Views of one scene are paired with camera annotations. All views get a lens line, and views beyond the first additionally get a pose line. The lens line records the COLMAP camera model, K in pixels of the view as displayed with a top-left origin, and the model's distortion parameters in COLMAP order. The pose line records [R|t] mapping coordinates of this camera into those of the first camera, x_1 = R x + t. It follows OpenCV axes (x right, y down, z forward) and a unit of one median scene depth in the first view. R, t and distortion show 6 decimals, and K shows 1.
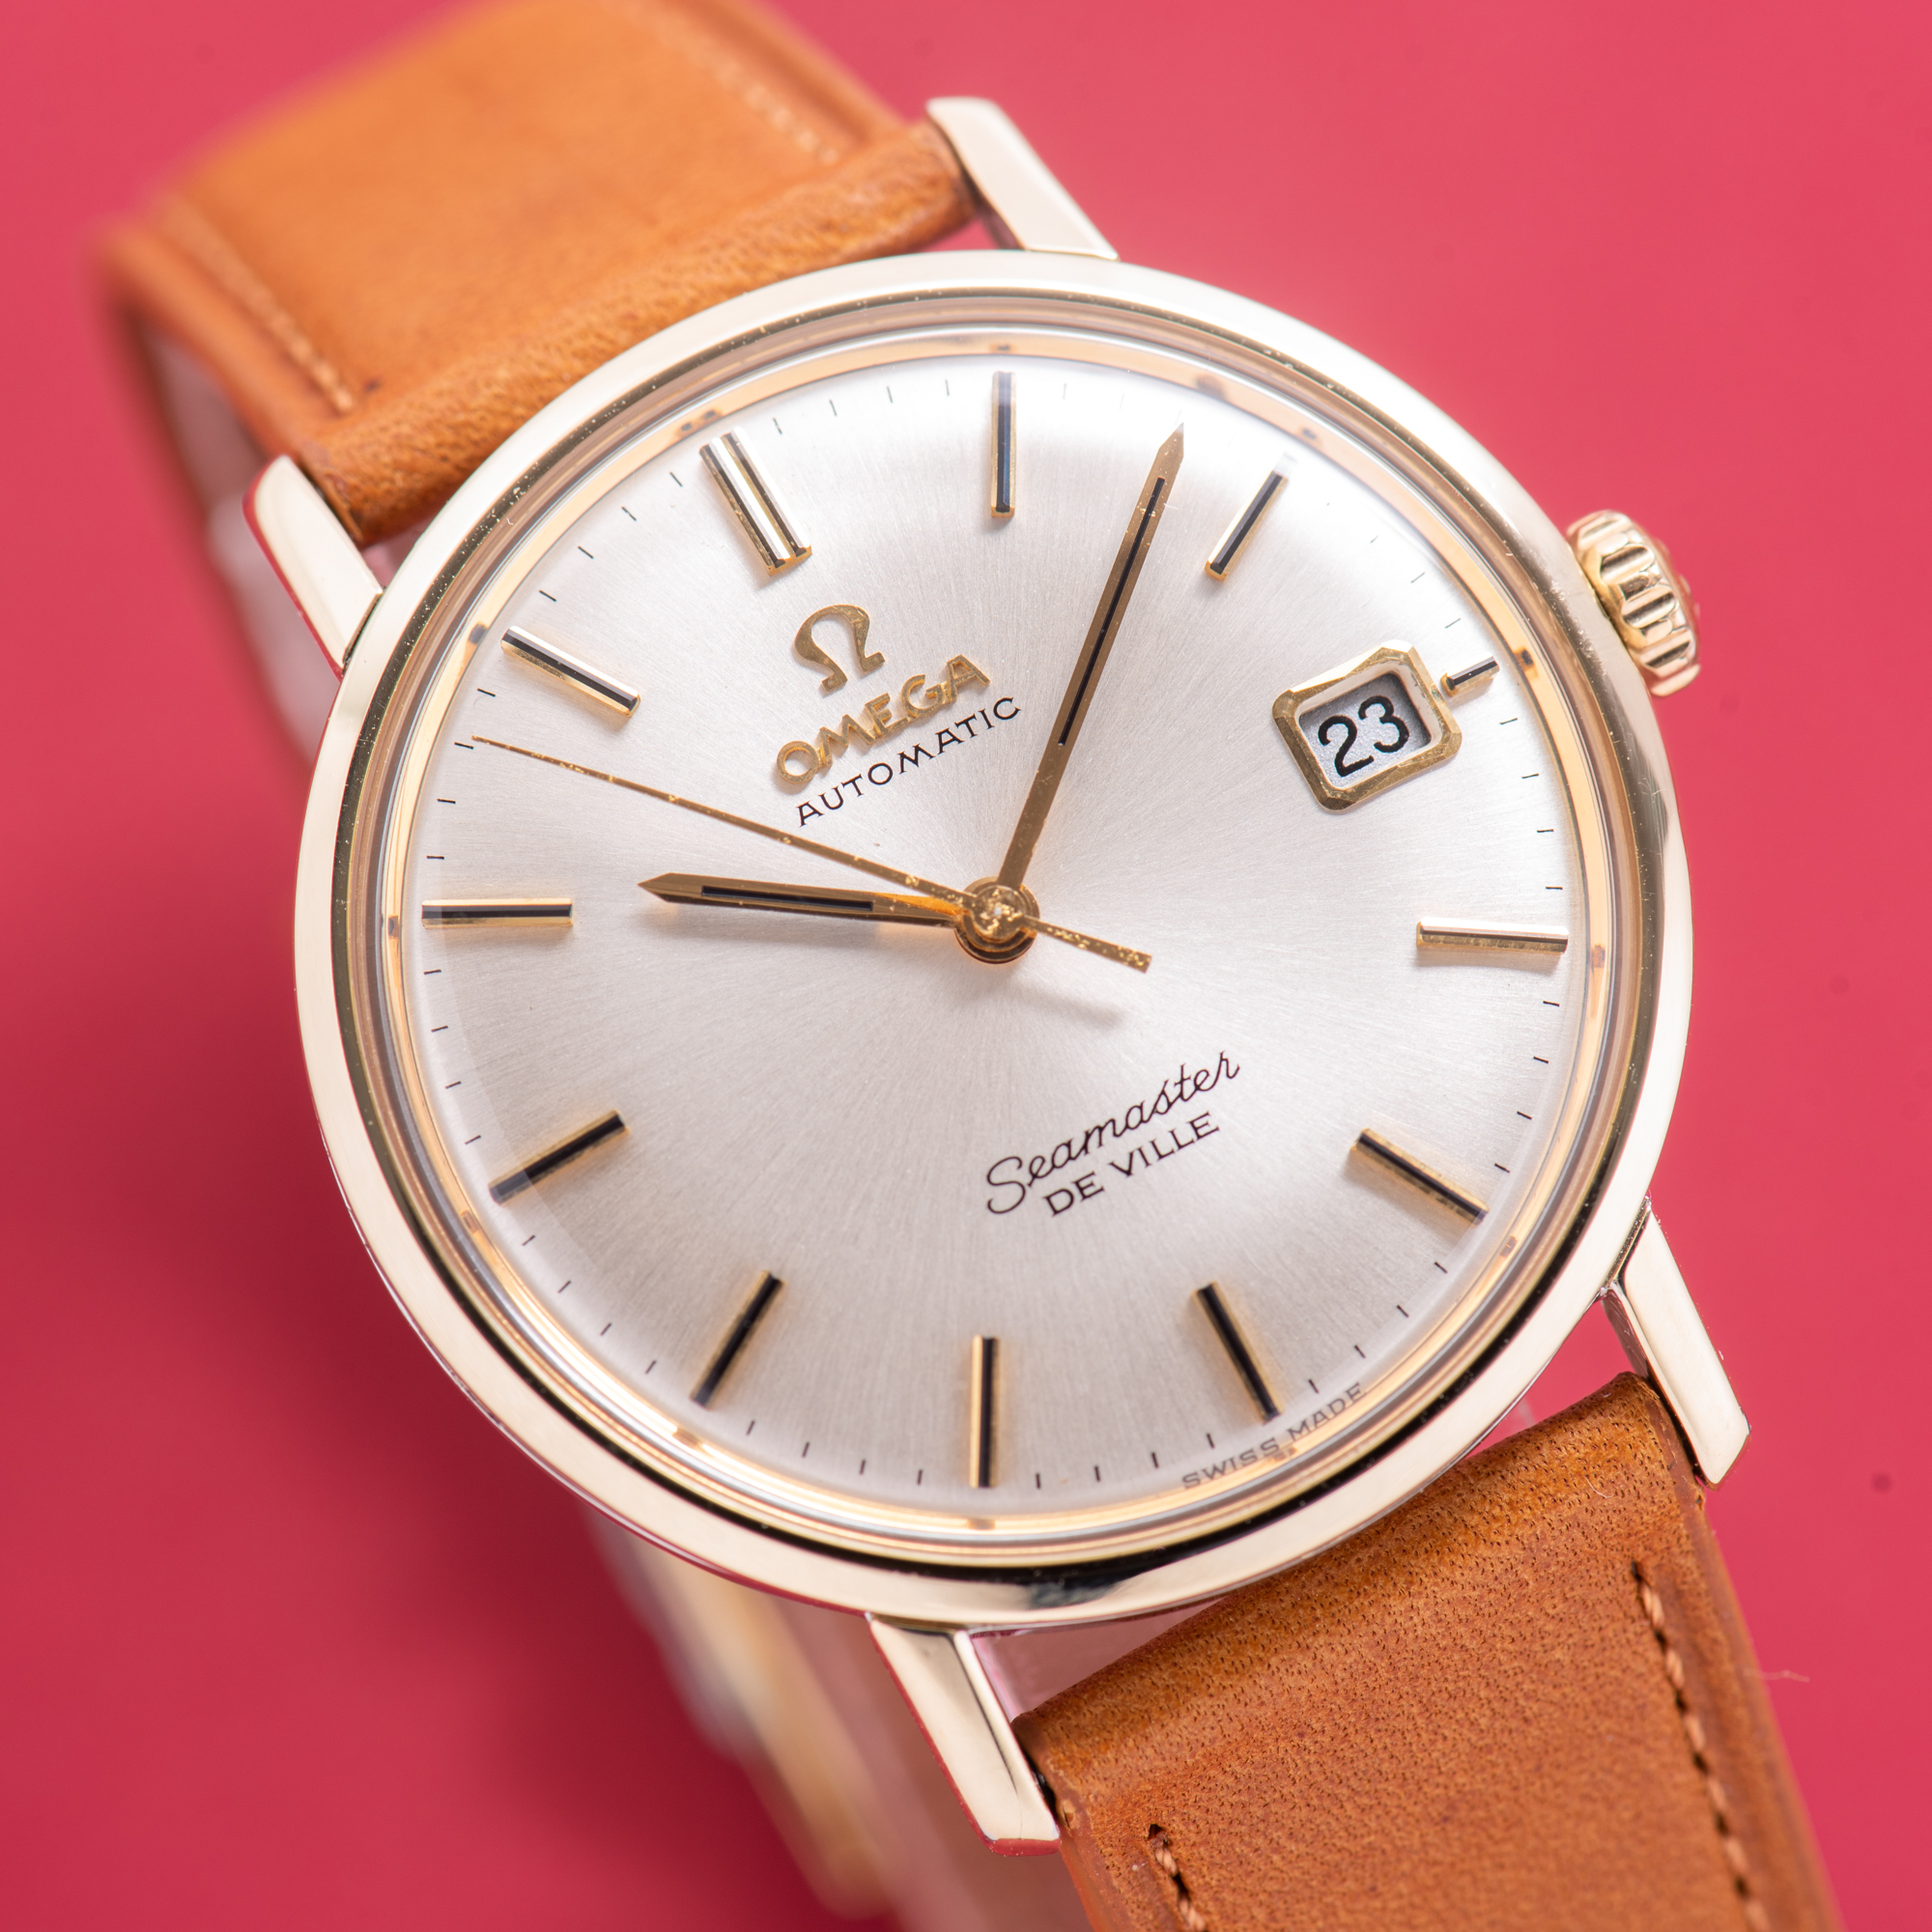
lens RADIAL K [[13644.9, 0, 966.0], [0, 13644.9, 966.0], [0, 0, 1]] dist [-0.565116, -4.120878]
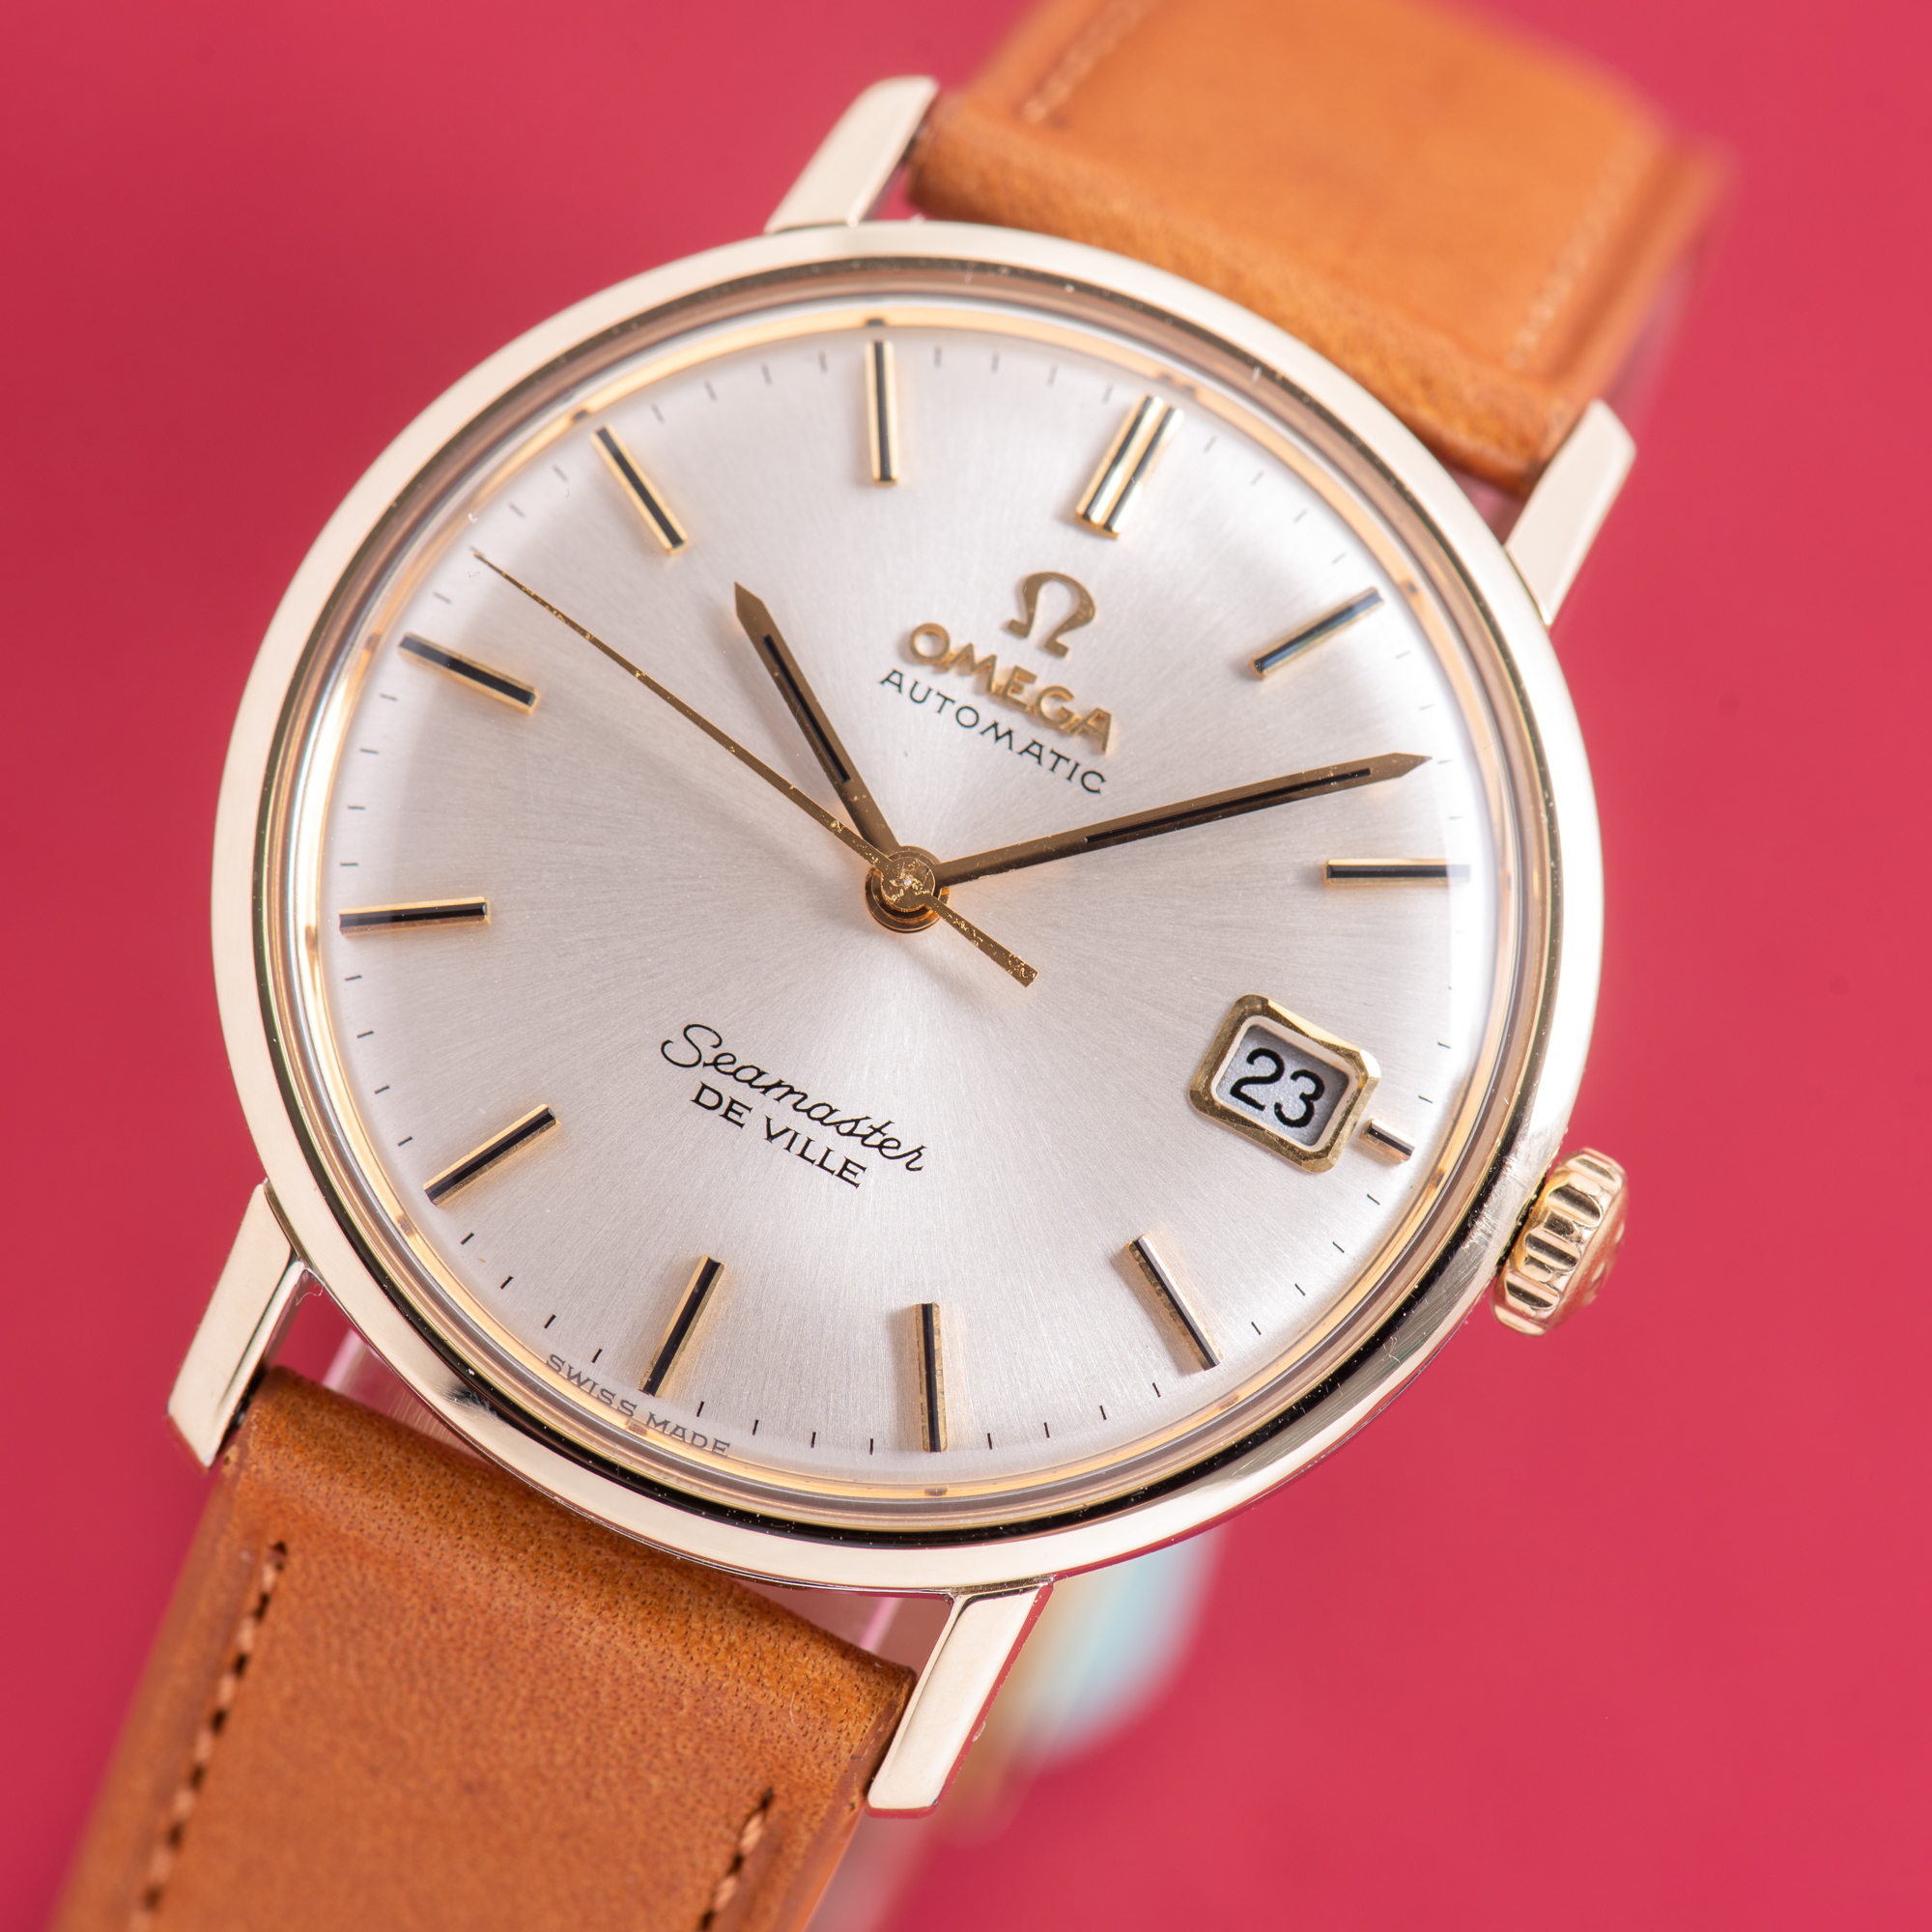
lens RADIAL K [[13644.9, 0, 966.0], [0, 13644.9, 966.0], [0, 0, 1]] dist [-0.565116, -4.120878]
pose [[0.560503, 0.809257, -0.175897, 0.185724], [-0.809998, 0.579937, 0.087045, -0.090997], [0.172451, 0.093687, 0.980553, 0.013372]]
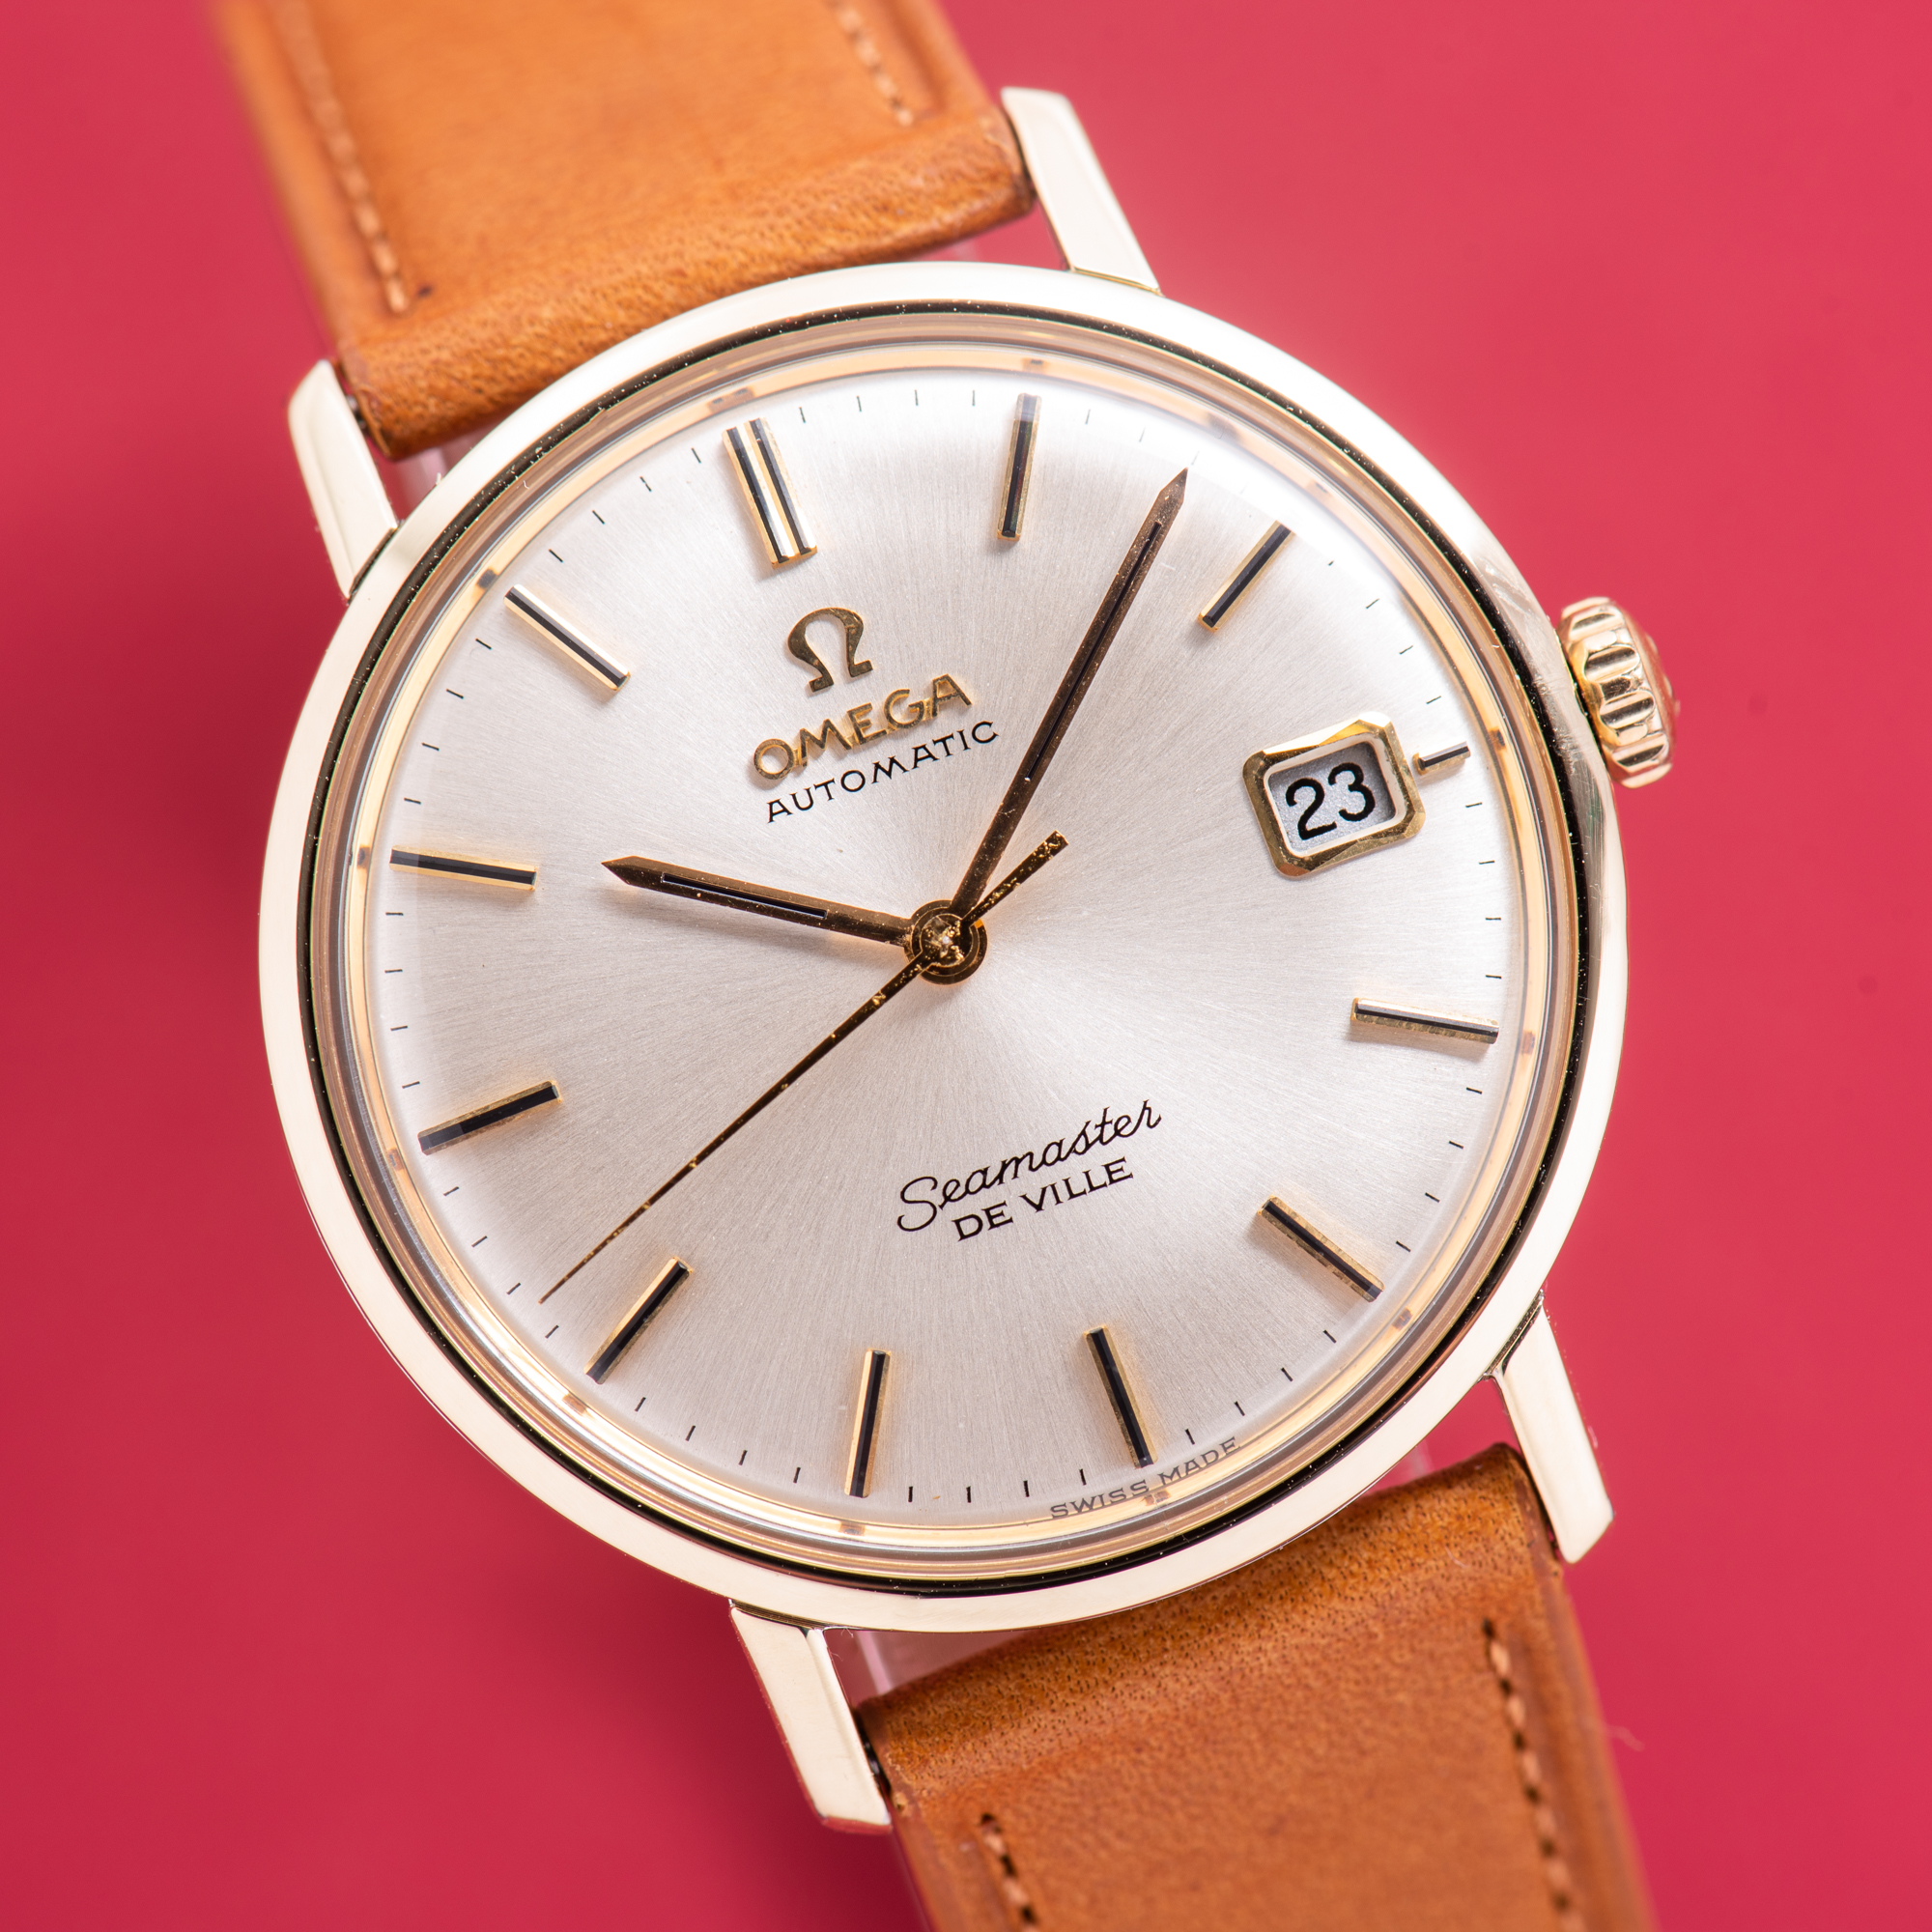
lens RADIAL K [[13644.9, 0, 966.0], [0, 13644.9, 966.0], [0, 0, 1]] dist [-0.565116, -4.120878]
pose [[0.990365, 0.135599, -0.028112, 0.032632], [-0.130136, 0.980706, 0.145879, -0.150385], [0.047351, -0.140815, 0.988903, -0.010789]]
